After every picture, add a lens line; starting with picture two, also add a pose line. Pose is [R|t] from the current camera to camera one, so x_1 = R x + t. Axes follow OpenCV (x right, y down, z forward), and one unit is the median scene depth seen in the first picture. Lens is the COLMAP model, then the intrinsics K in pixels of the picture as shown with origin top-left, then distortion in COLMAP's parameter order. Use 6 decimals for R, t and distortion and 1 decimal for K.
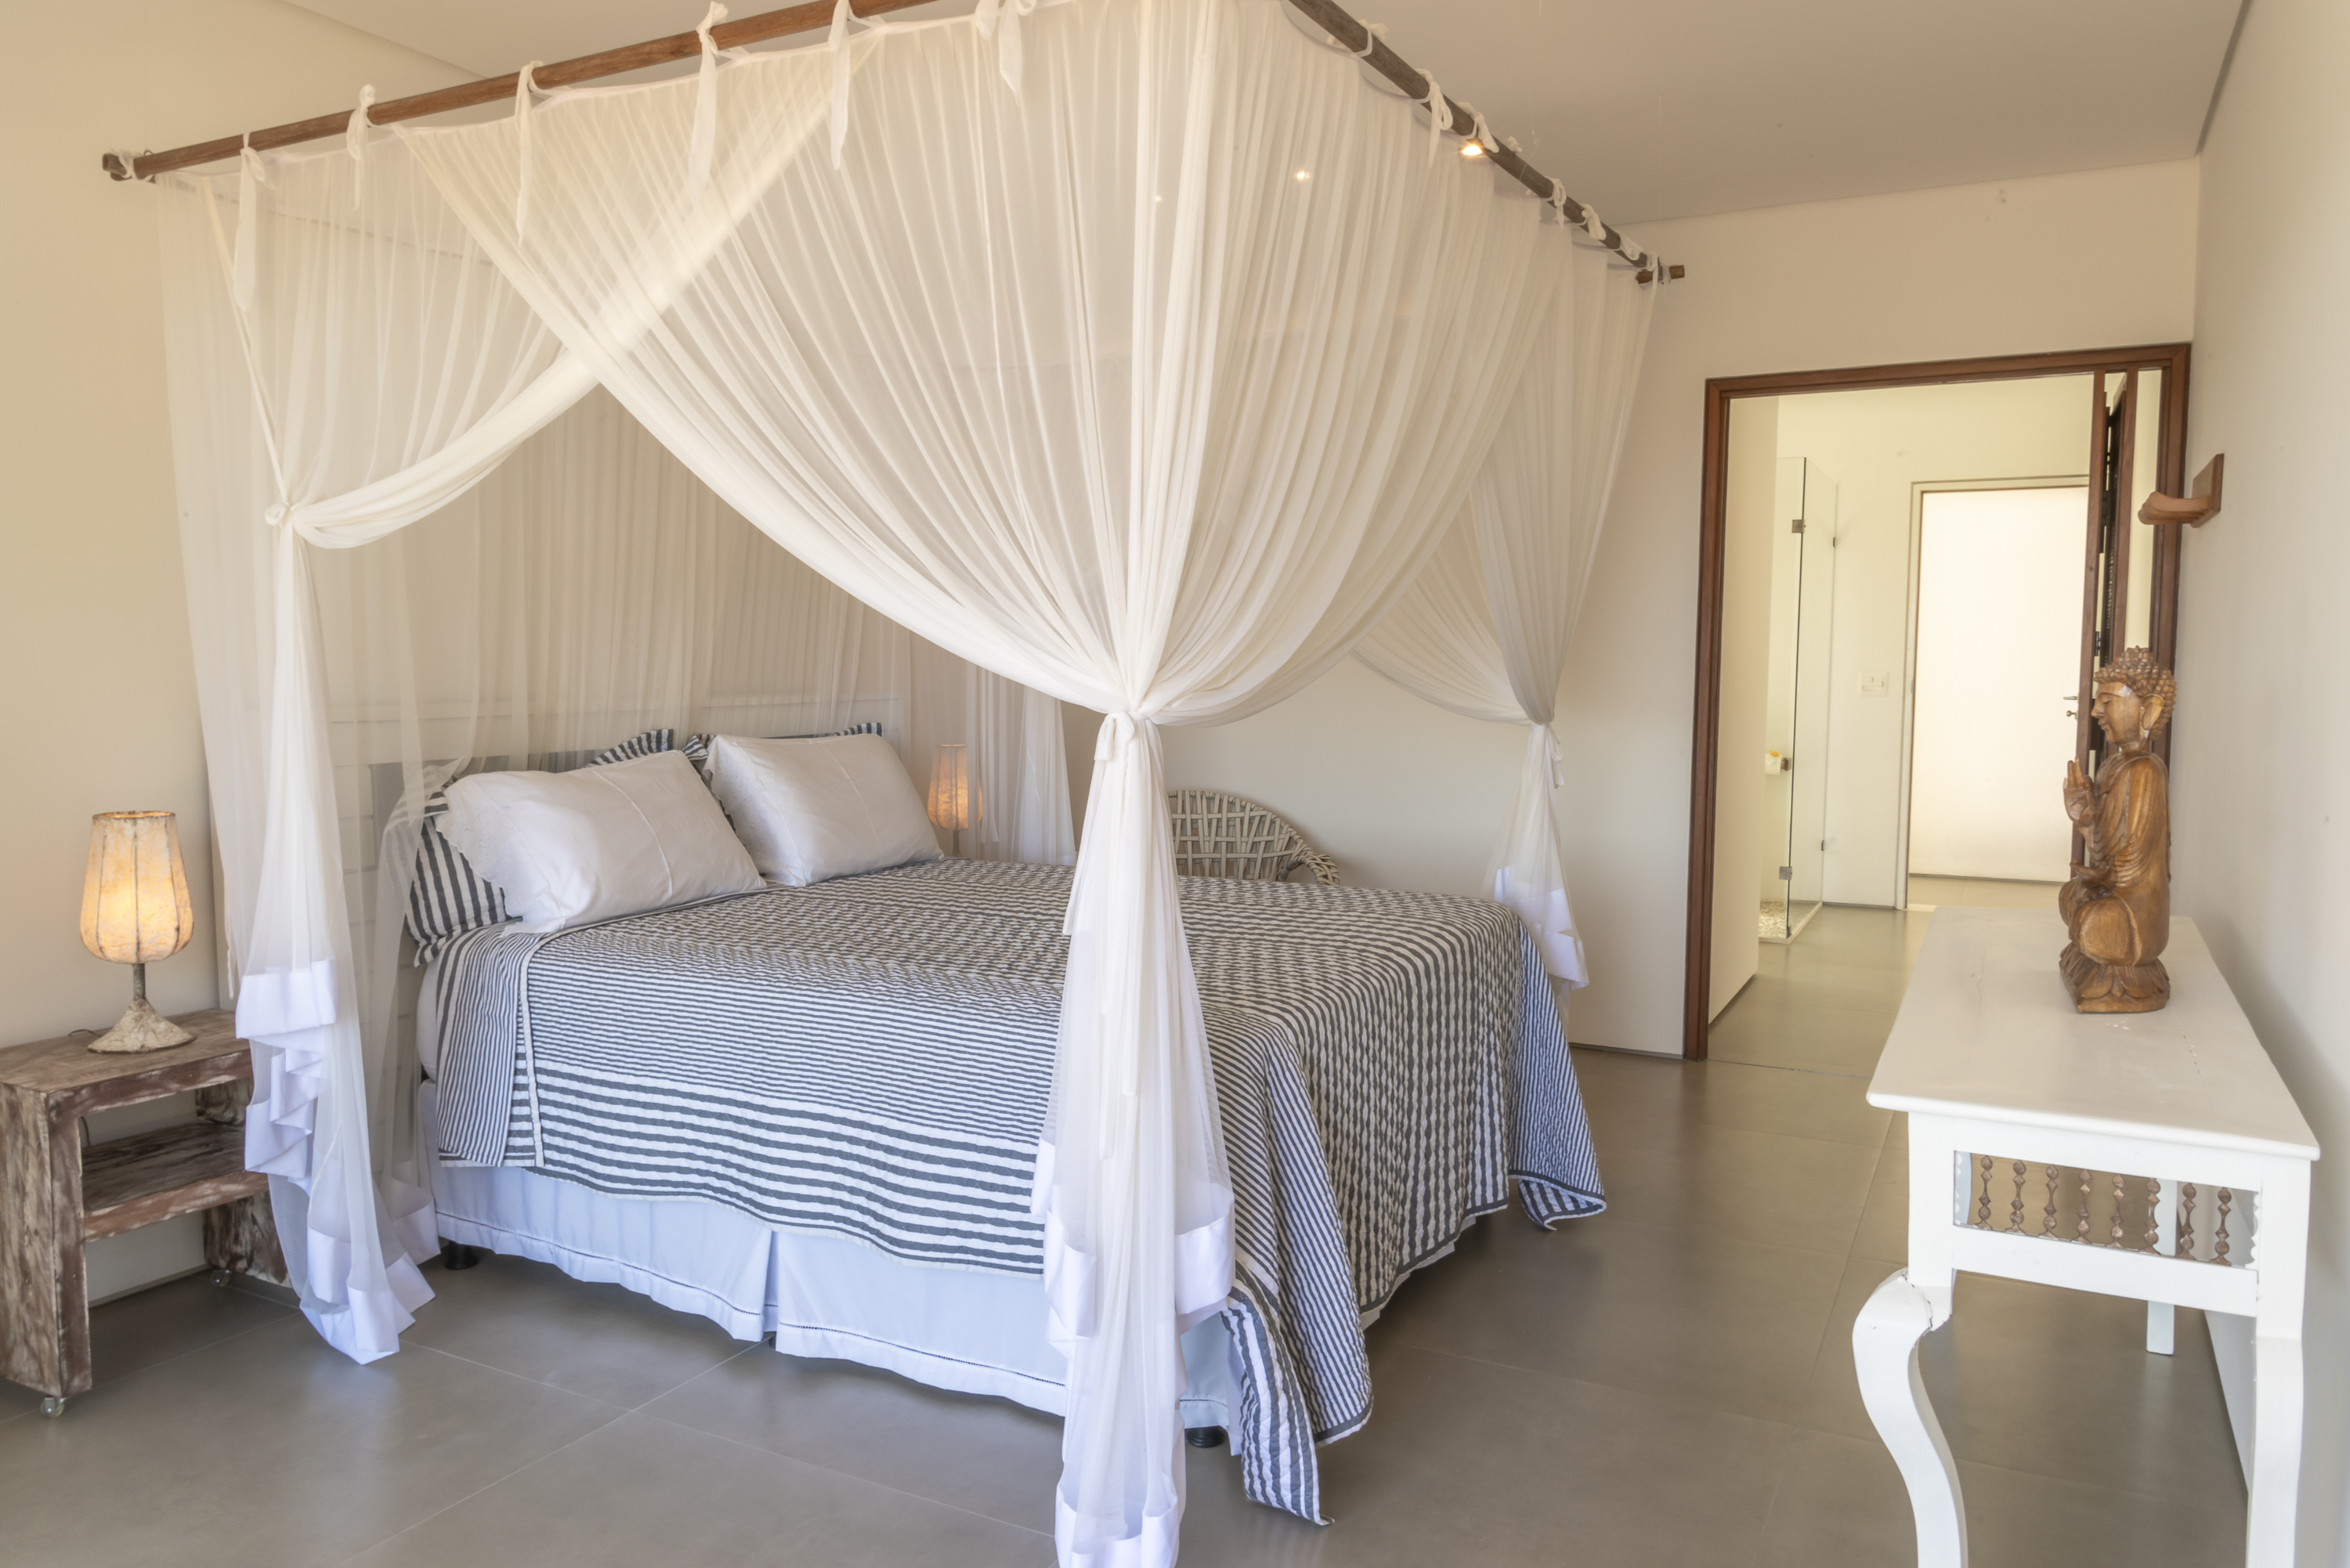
lens RADIAL K [[1615.7, 0, 1177.4], [0, 1615.7, 795.8], [0, 0, 1]] dist [-0.002145, -0.023448]
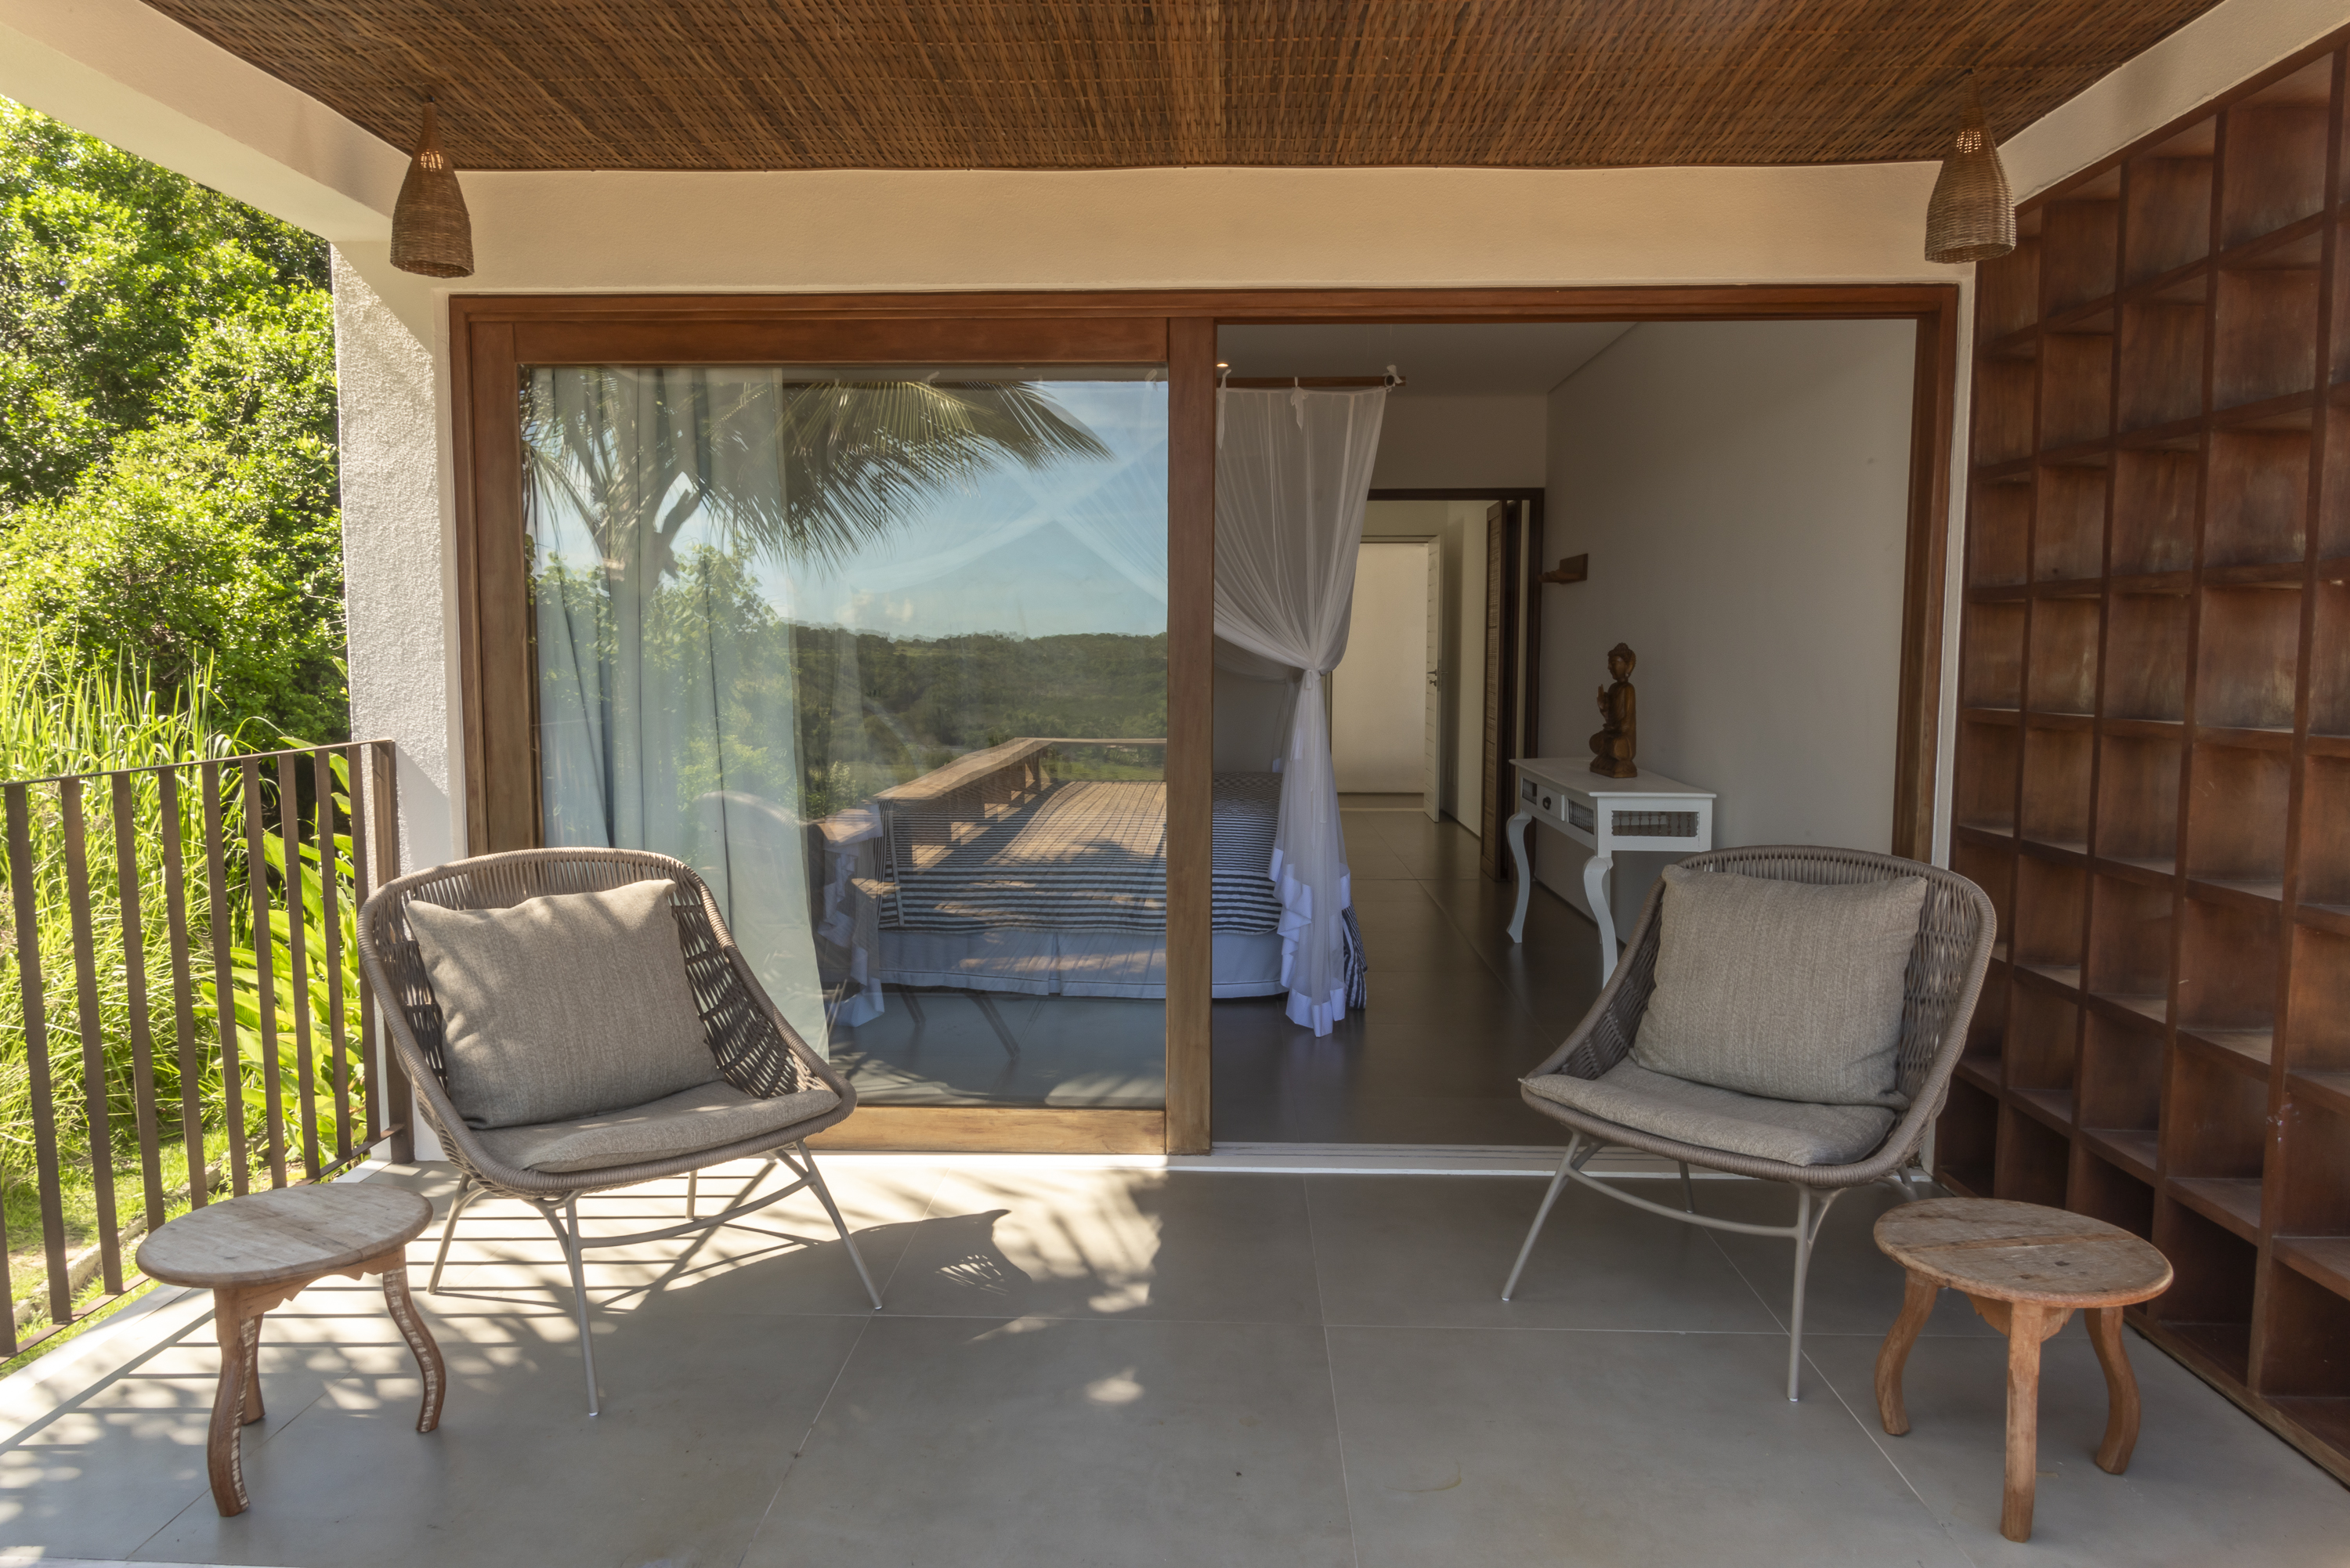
lens RADIAL K [[1615.7, 0, 1177.4], [0, 1615.7, 795.8], [0, 0, 1]] dist [-0.002145, -0.023448]
pose [[0.898773, -0.039021, 0.436675, -1.255325], [0.042466, 0.999096, 0.001875, 0.125773], [-0.436353, 0.016859, 0.899618, -1.092235]]
